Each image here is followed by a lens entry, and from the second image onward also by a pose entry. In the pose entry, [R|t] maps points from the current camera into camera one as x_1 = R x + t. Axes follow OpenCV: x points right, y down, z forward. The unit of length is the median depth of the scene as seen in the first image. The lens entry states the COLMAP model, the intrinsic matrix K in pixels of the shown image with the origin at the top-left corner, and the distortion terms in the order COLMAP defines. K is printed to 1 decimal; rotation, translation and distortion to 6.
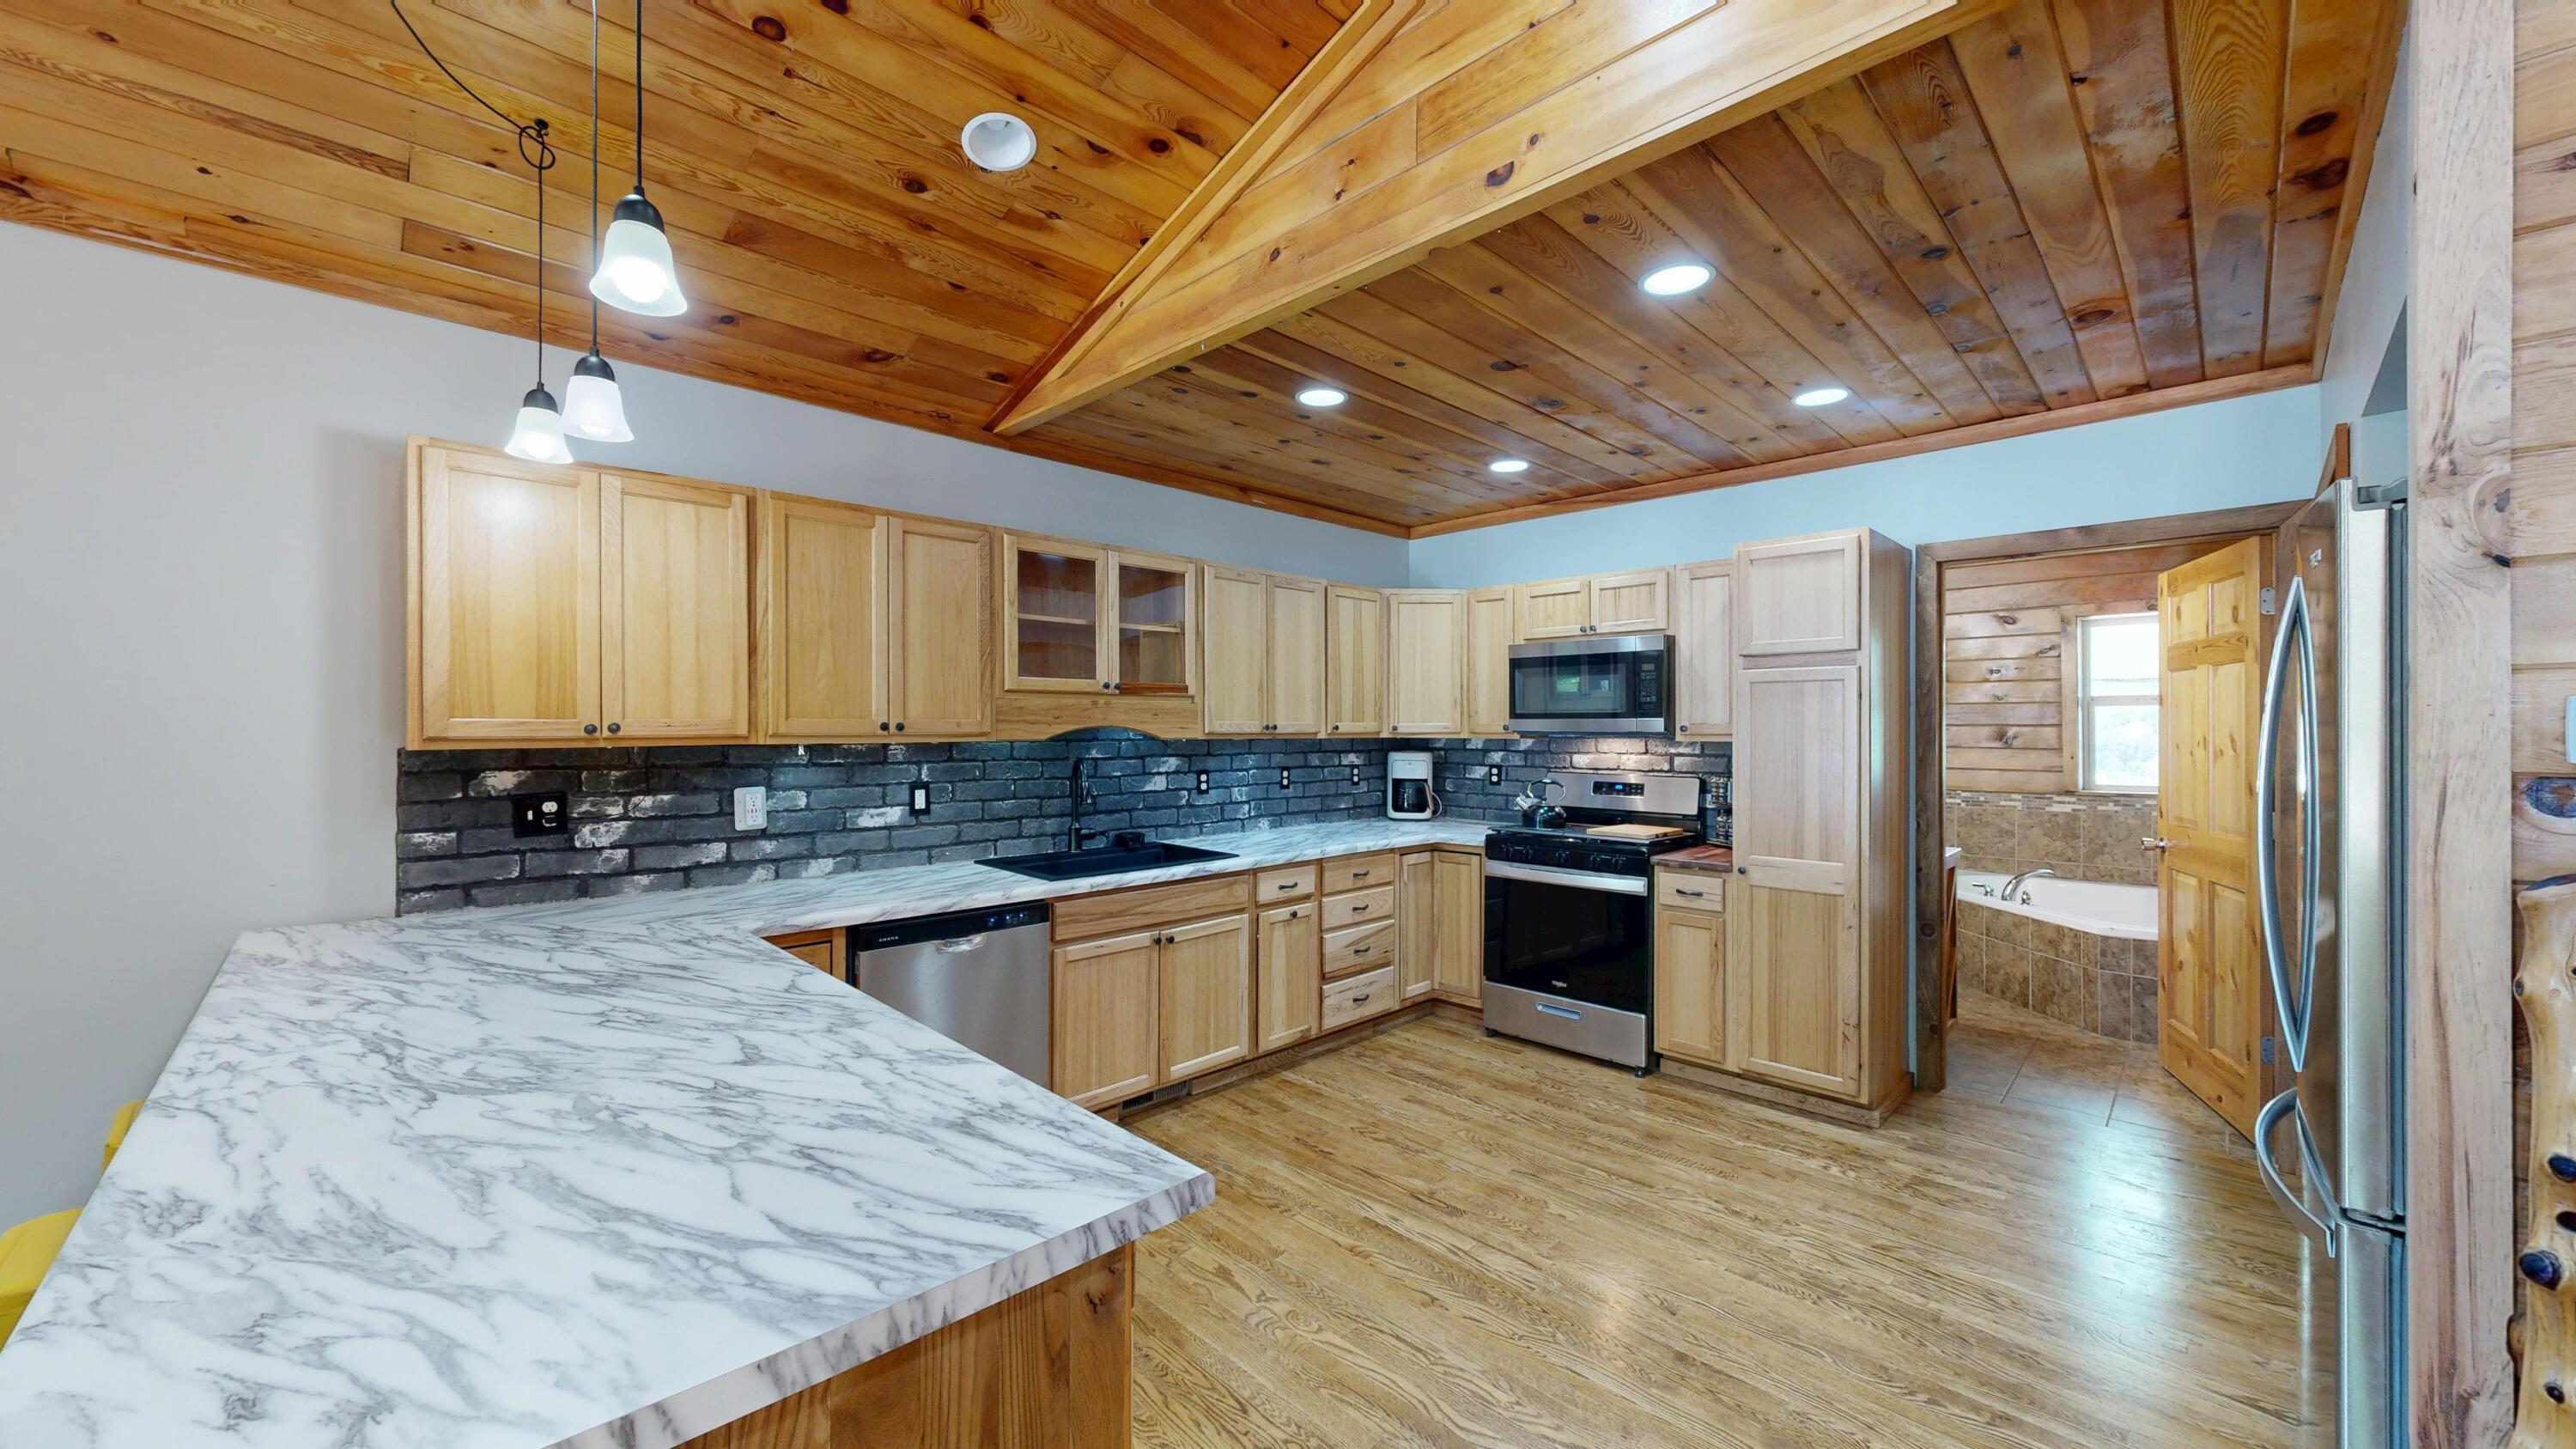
lens RADIAL K [[943.1, 0, 1284.1], [0, 943.1, 726.7], [0, 0, 1]] dist [-0.001597, -0.000132]
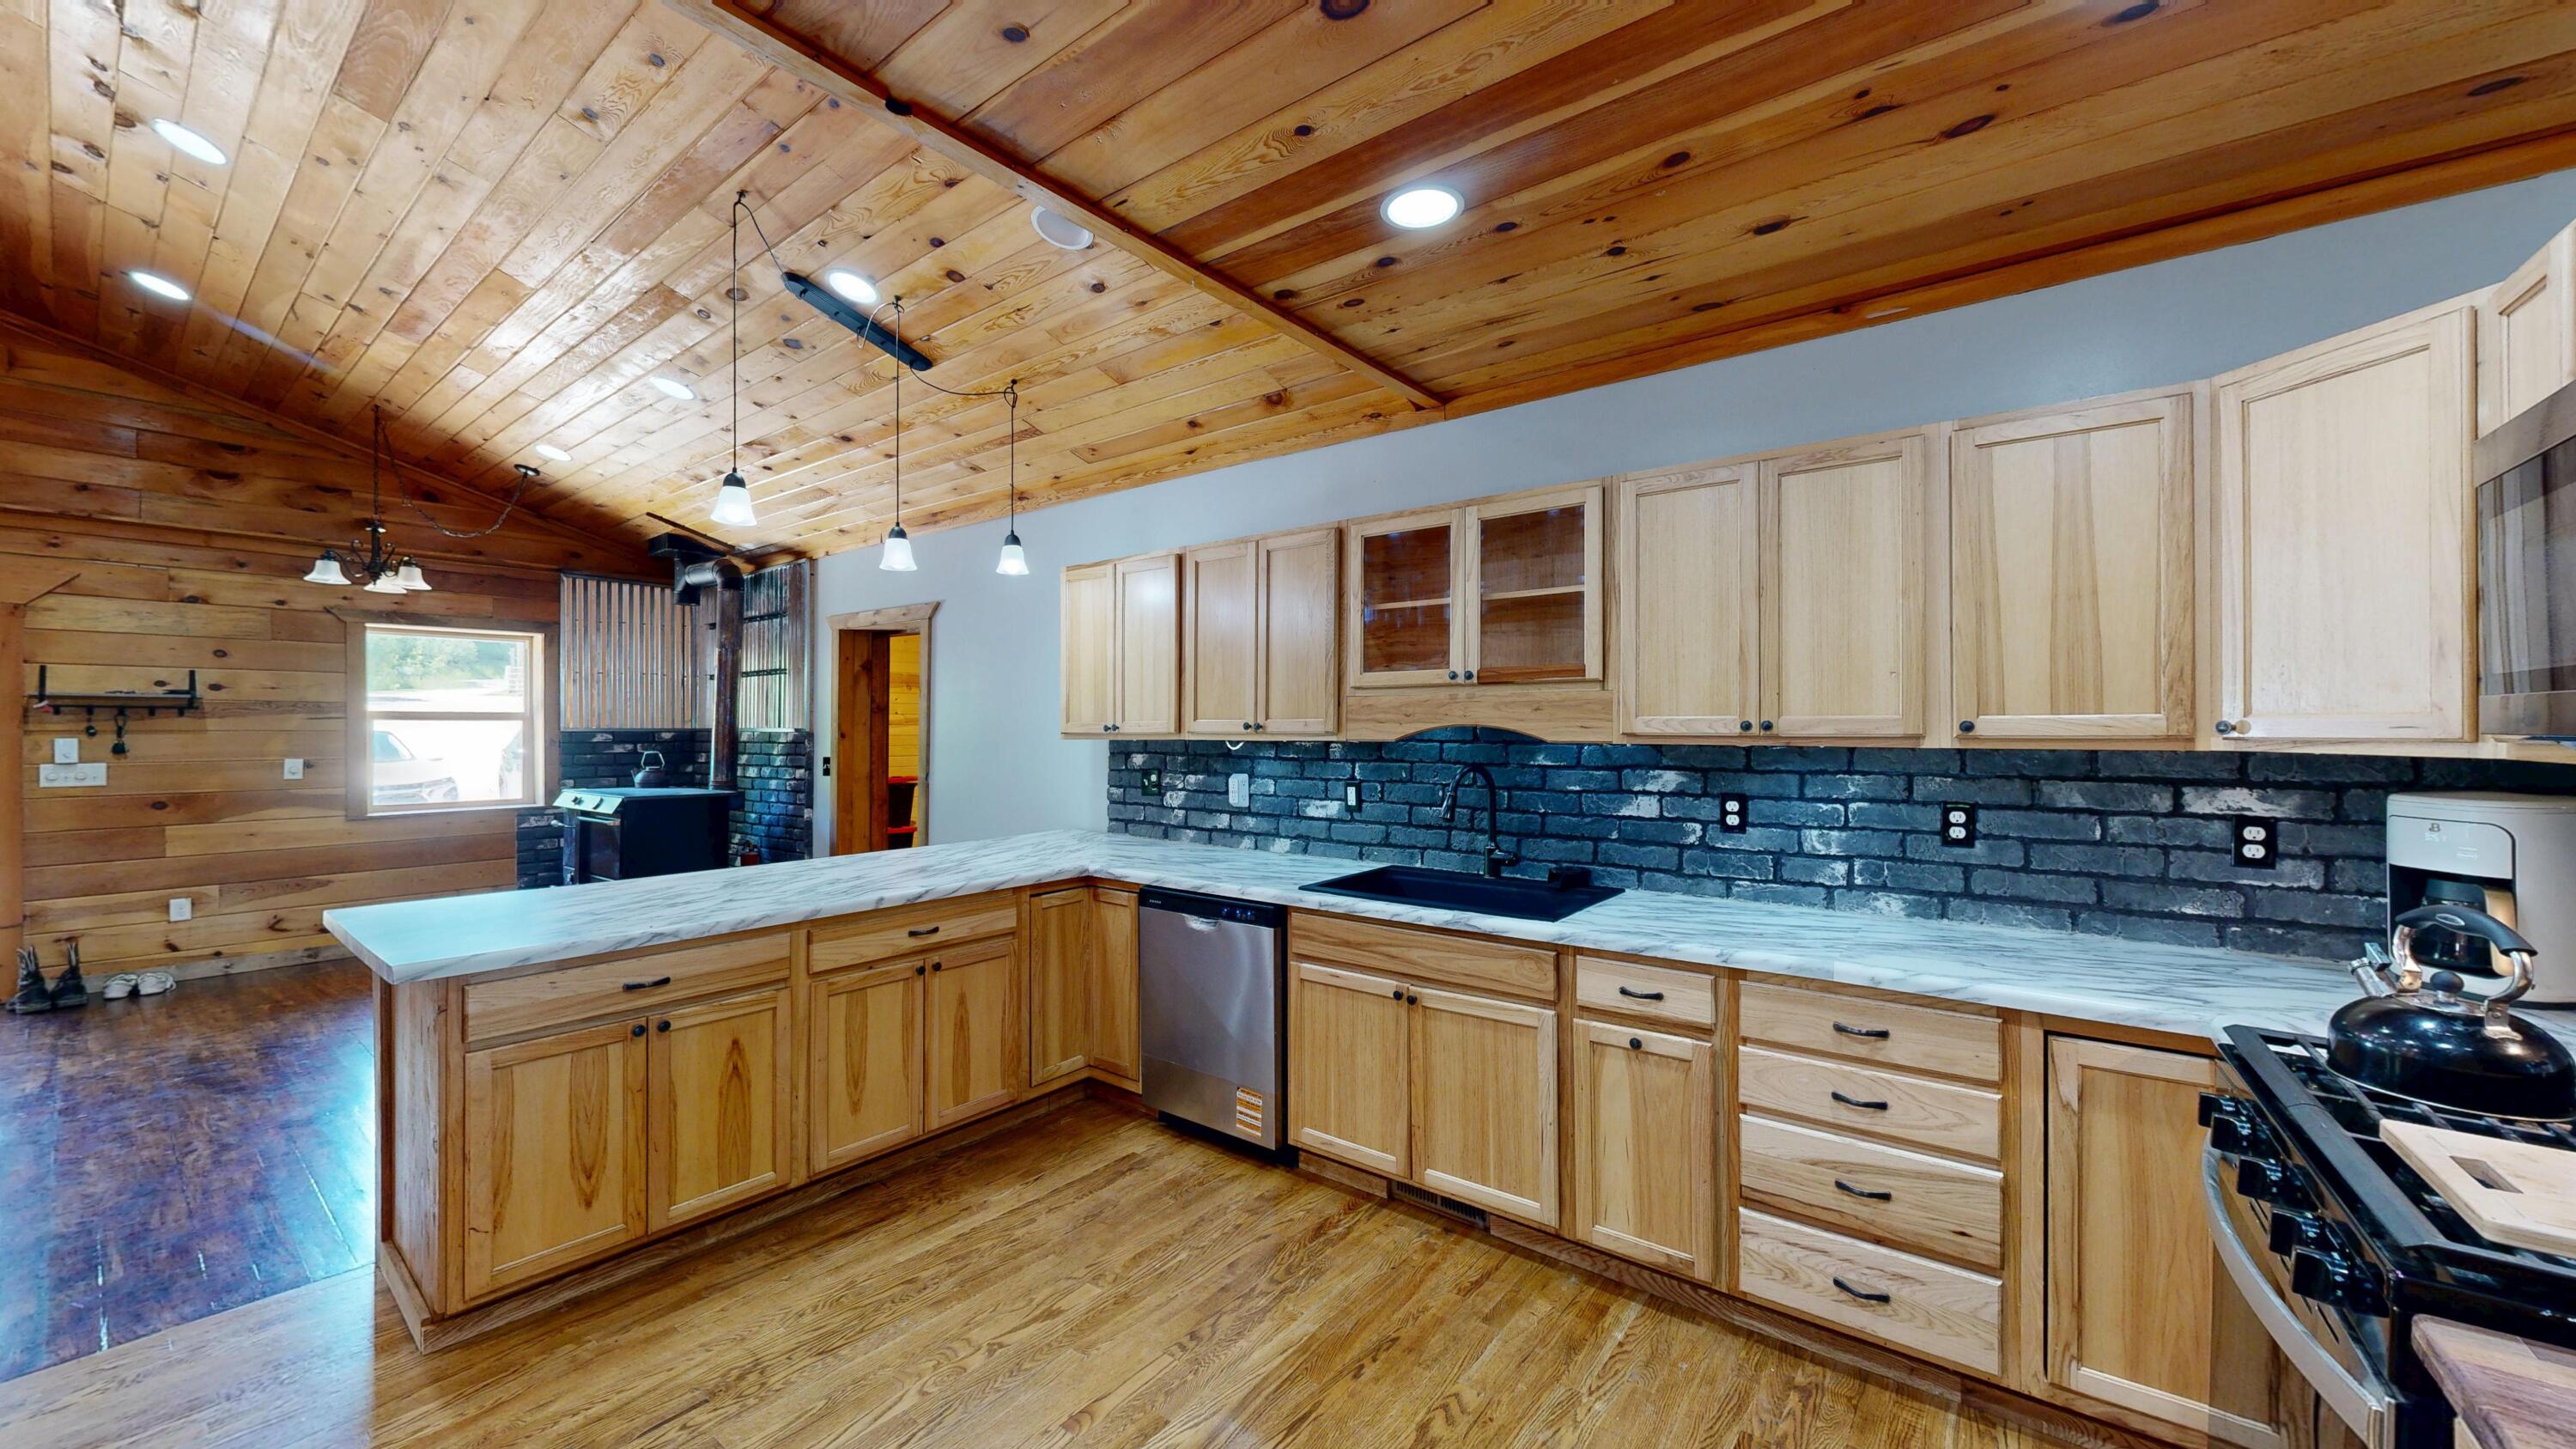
lens RADIAL K [[943.1, 0, 1283.8], [0, 943.1, 727.1], [0, 0, 1]] dist [-0.001597, -0.000132]
pose [[0.133486, -0.001130, -0.991050, 0.631516], [0.001676, 0.999998, -0.000915, 0.001846], [0.991049, -0.001538, 0.133488, 0.787938]]
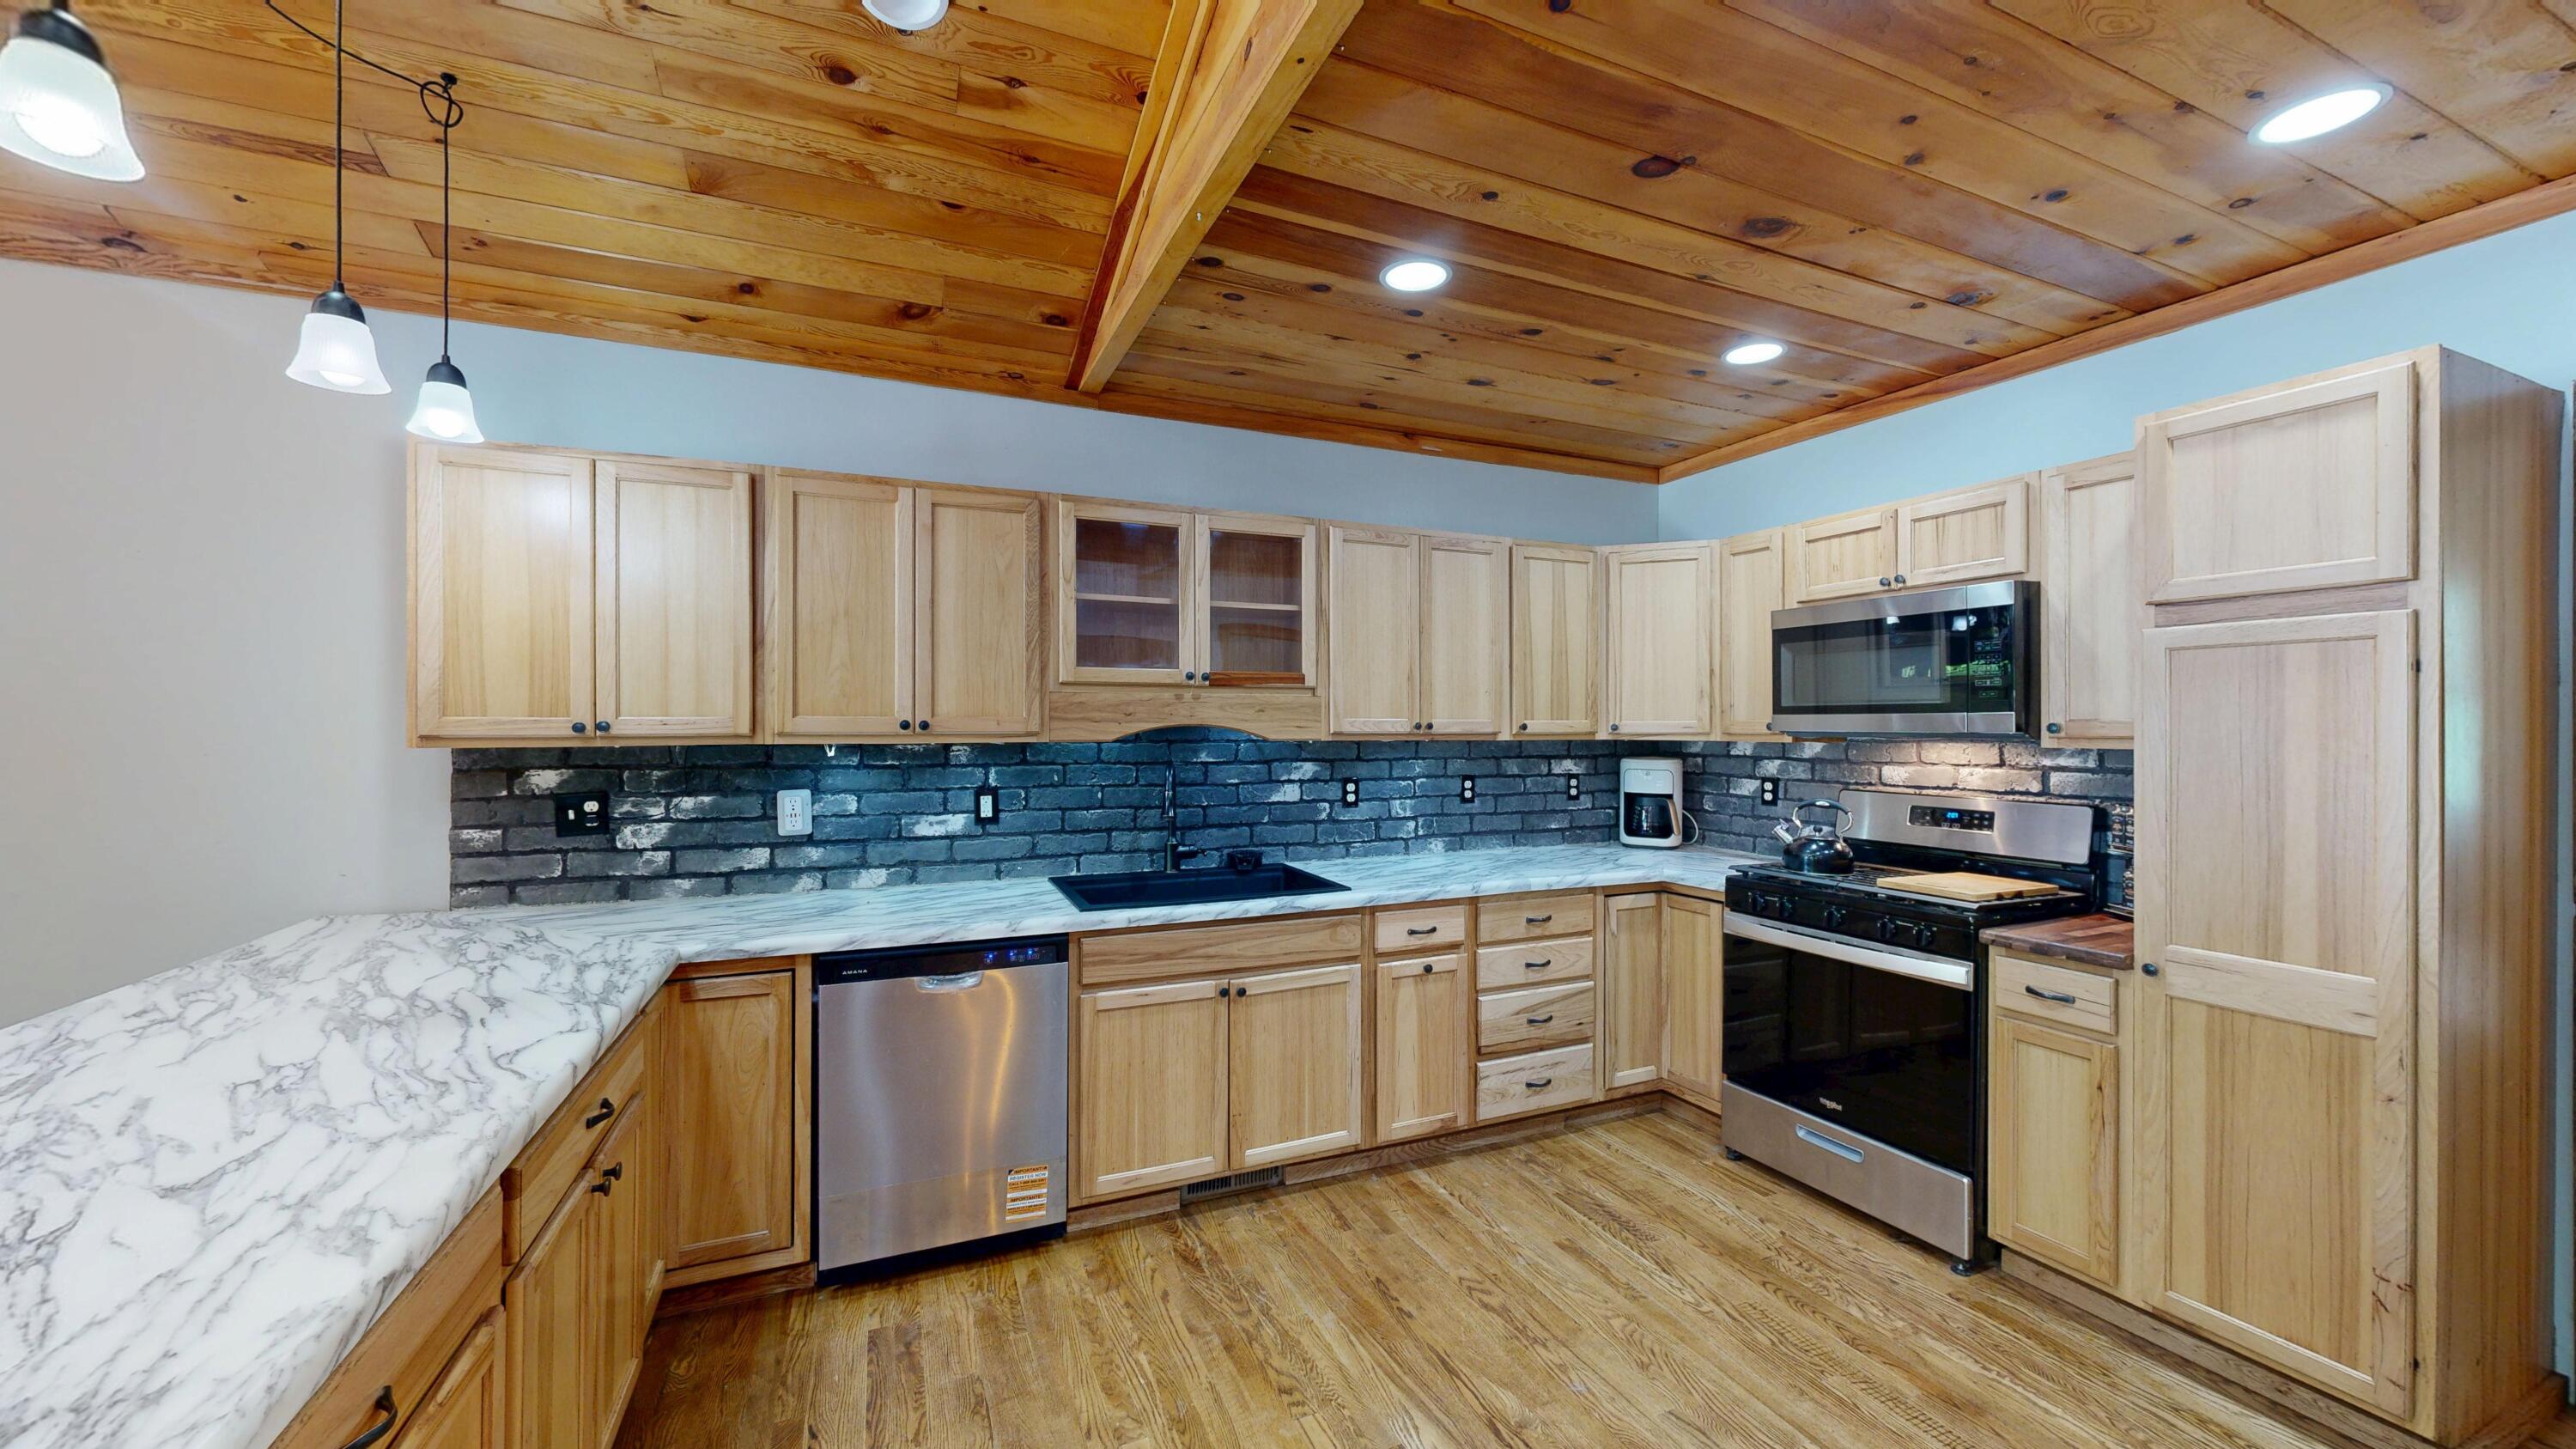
lens RADIAL K [[943.1, 0, 1284.4], [0, 943.1, 727.3], [0, 0, 1]] dist [-0.001597, -0.000132]
pose [[0.932958, 0.000322, -0.359984, 0.199745], [0.000089, 0.999999, 0.001127, 0.000929], [0.359984, -0.001083, 0.932958, 0.266876]]
